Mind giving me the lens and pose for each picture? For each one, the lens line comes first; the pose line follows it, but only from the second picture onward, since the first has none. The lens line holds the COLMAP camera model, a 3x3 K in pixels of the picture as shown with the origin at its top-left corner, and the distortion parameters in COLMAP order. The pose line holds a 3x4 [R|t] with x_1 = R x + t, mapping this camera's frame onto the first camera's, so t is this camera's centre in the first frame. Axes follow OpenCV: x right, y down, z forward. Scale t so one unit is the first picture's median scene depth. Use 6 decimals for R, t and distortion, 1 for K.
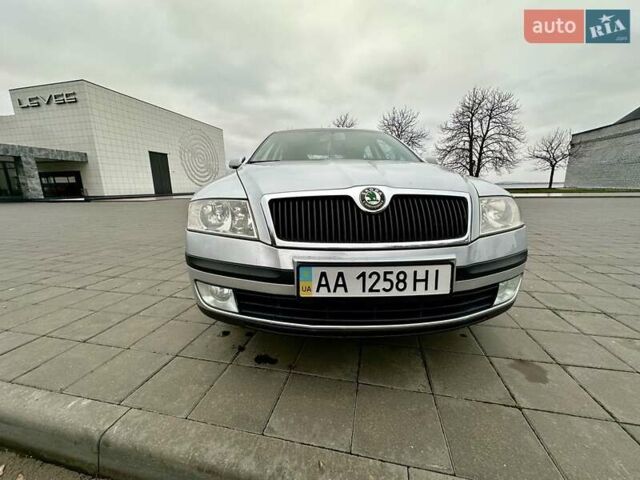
lens RADIAL K [[255.8, 0, 320.0], [0, 255.8, 240.0], [0, 0, 1]] dist [-0.001019, -0.000310]
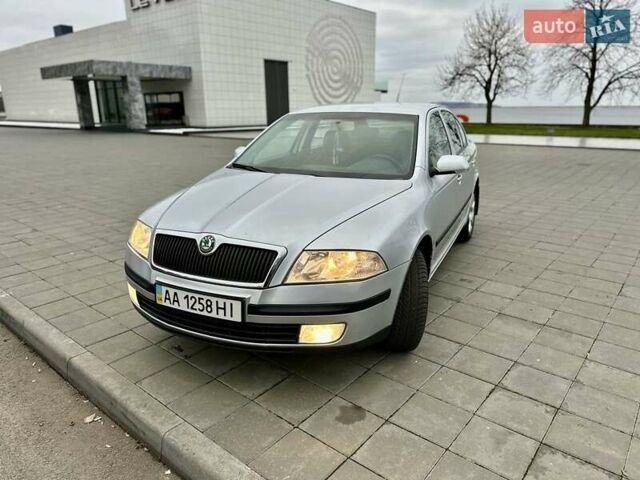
lens RADIAL K [[452.8, 0, 320.0], [0, 452.8, 240.0], [0, 0, 1]] dist [0.065542, -0.087633]
pose [[0.885662, 0.135956, -0.443981, 1.836302], [-0.099063, 0.989485, 0.105389, -0.504711], [0.453640, -0.049357, 0.889817, -0.911646]]
